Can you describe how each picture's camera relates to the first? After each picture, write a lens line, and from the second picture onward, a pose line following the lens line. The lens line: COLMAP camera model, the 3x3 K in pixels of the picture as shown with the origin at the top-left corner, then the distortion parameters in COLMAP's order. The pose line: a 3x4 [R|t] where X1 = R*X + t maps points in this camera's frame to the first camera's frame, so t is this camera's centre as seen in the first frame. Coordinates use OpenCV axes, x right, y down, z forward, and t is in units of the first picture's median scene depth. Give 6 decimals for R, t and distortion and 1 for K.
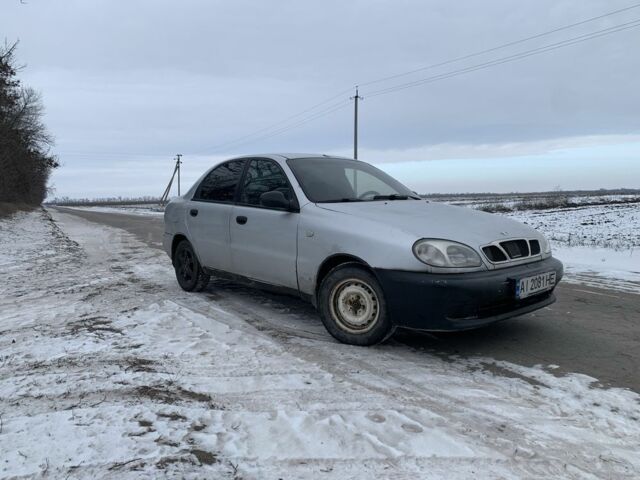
lens RADIAL K [[529.7, 0, 320.0], [0, 529.7, 240.0], [0, 0, 1]] dist [0.005417, -0.000626]
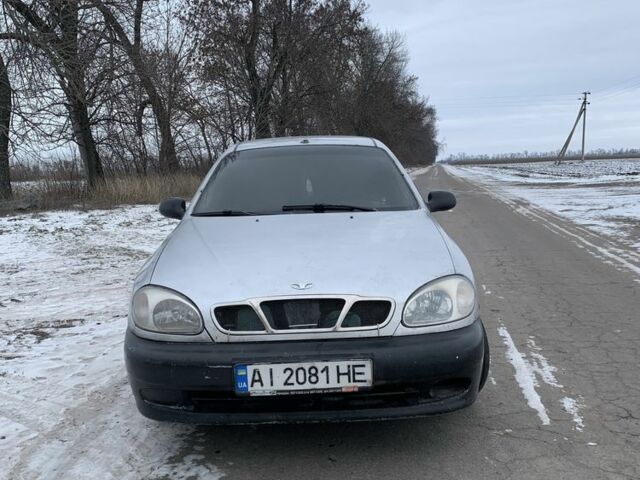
lens RADIAL K [[704.5, 0, 320.0], [0, 704.5, 240.0], [0, 0, 1]] dist [0.001001, 0.005696]
pose [[0.728069, 0.065586, -0.682360, 0.917261], [-0.026528, 0.997363, 0.067558, -0.121467], [0.684991, -0.031085, 0.727888, 0.417956]]
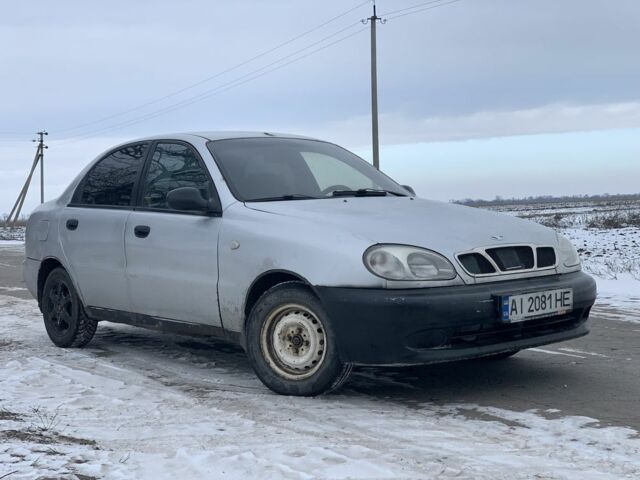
lens RADIAL K [[1088.2, 0, 320.0], [0, 1088.2, 240.0], [0, 0, 1]] dist [-0.016252, 0.124907]
pose [[0.999795, -0.018750, -0.007681, 0.114042], [0.018306, 0.998360, -0.054233, 0.067015], [0.008686, 0.054081, 0.998499, -0.492093]]
